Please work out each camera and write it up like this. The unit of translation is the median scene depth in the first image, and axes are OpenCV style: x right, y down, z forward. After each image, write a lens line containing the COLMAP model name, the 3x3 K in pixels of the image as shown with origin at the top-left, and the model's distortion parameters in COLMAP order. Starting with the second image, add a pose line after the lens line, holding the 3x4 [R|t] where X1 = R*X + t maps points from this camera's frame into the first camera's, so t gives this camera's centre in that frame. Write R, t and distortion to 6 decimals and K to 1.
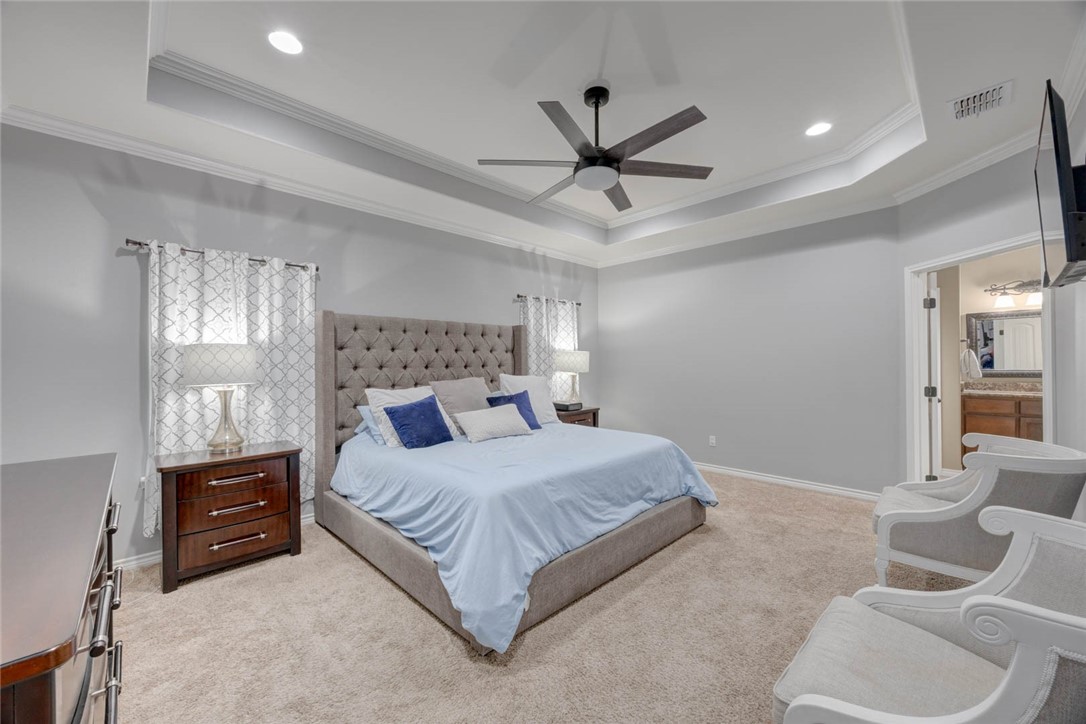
lens RADIAL K [[429.7, 0, 536.4], [0, 429.7, 360.4], [0, 0, 1]] dist [-0.001594, -0.000048]
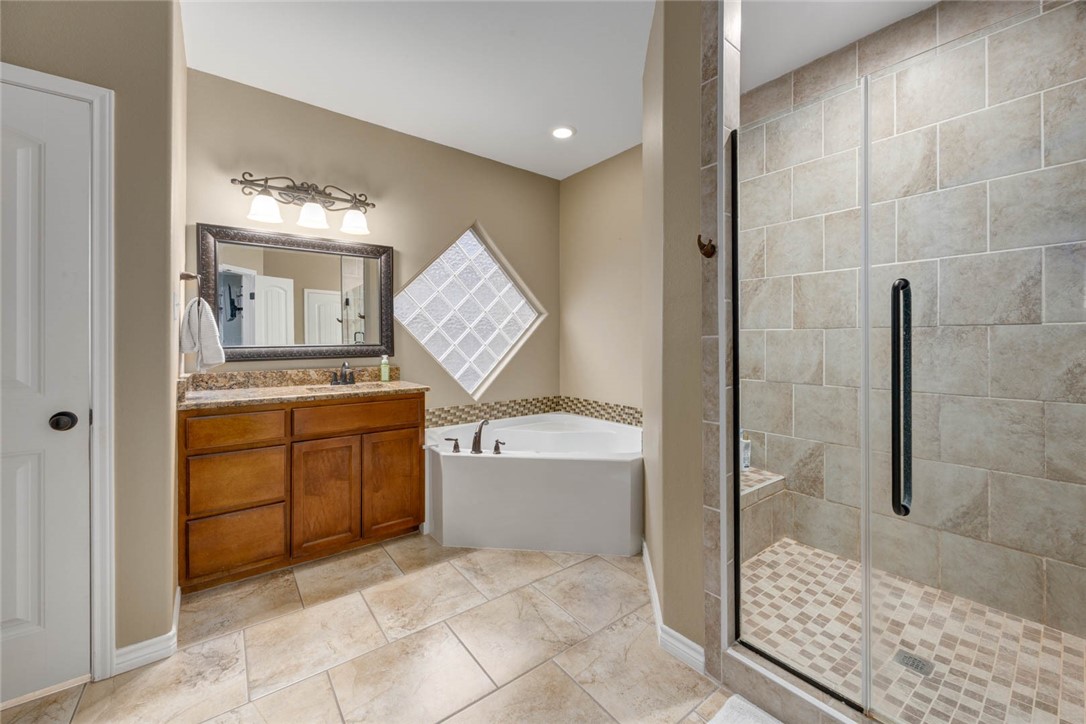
lens RADIAL K [[429.7, 0, 546.4], [0, 429.7, 340.4], [0, 0, 1]] dist [-0.001594, -0.000048]
pose [[0.131509, 0.006898, 0.991291, 0.403415], [-0.003317, 0.999973, -0.006518, 0.011178], [-0.991309, -0.002430, 0.131528, 0.384622]]
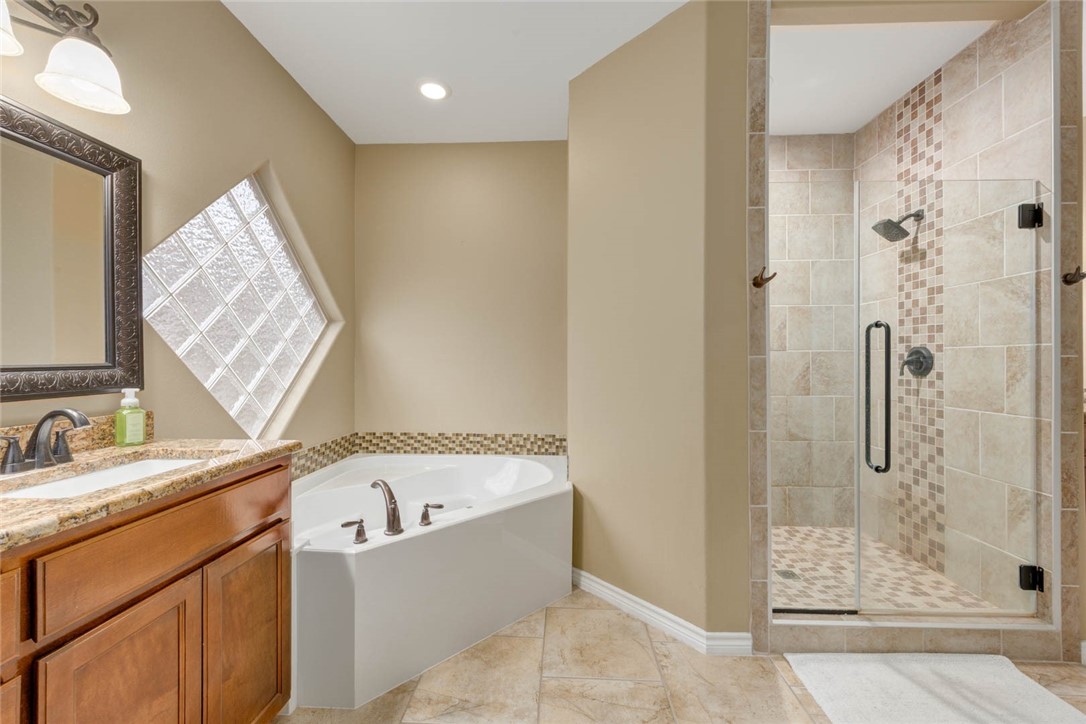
lens RADIAL K [[429.7, 0, 552.3], [0, 429.7, 359.2], [0, 0, 1]] dist [-0.001594, -0.000048]
pose [[-0.675601, 0.005305, 0.737248, 0.514016], [-0.001891, 0.999958, -0.008928, 0.011522], [-0.737265, -0.007426, -0.675563, 0.566222]]
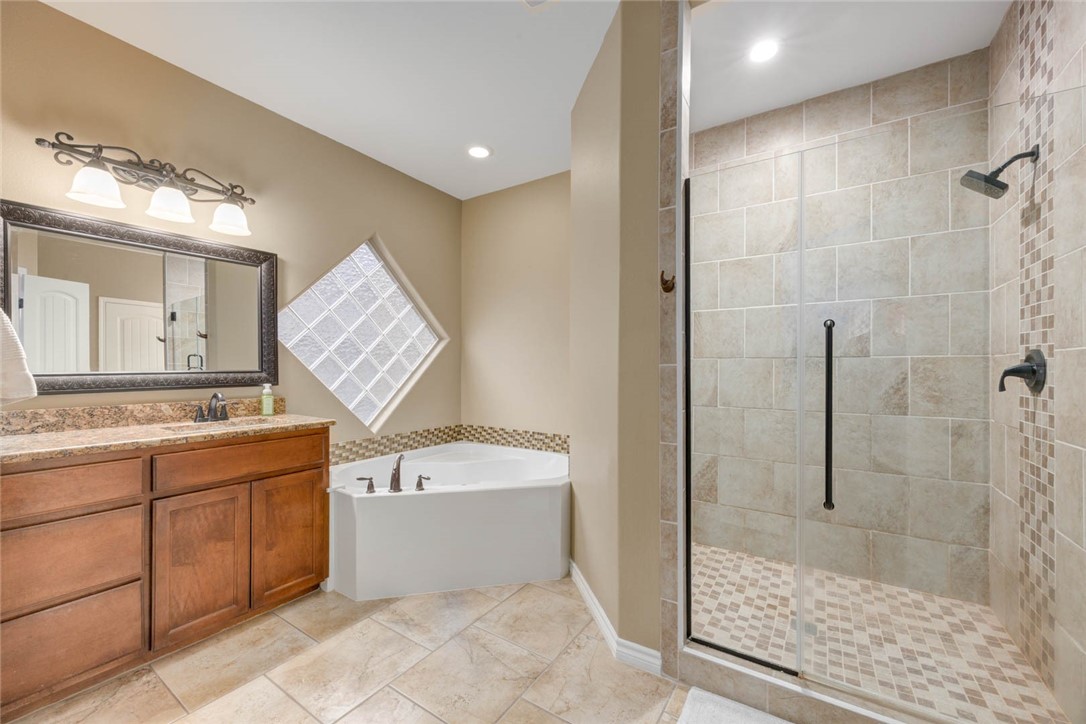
lens RADIAL K [[429.7, 0, 551.8], [0, 429.7, 367.4], [0, 0, 1]] dist [-0.001594, -0.000048]
pose [[-0.206303, 0.004994, 0.978476, 0.410432], [-0.006163, 0.999961, -0.006403, 0.010943], [-0.978469, -0.007351, -0.206264, 0.436712]]
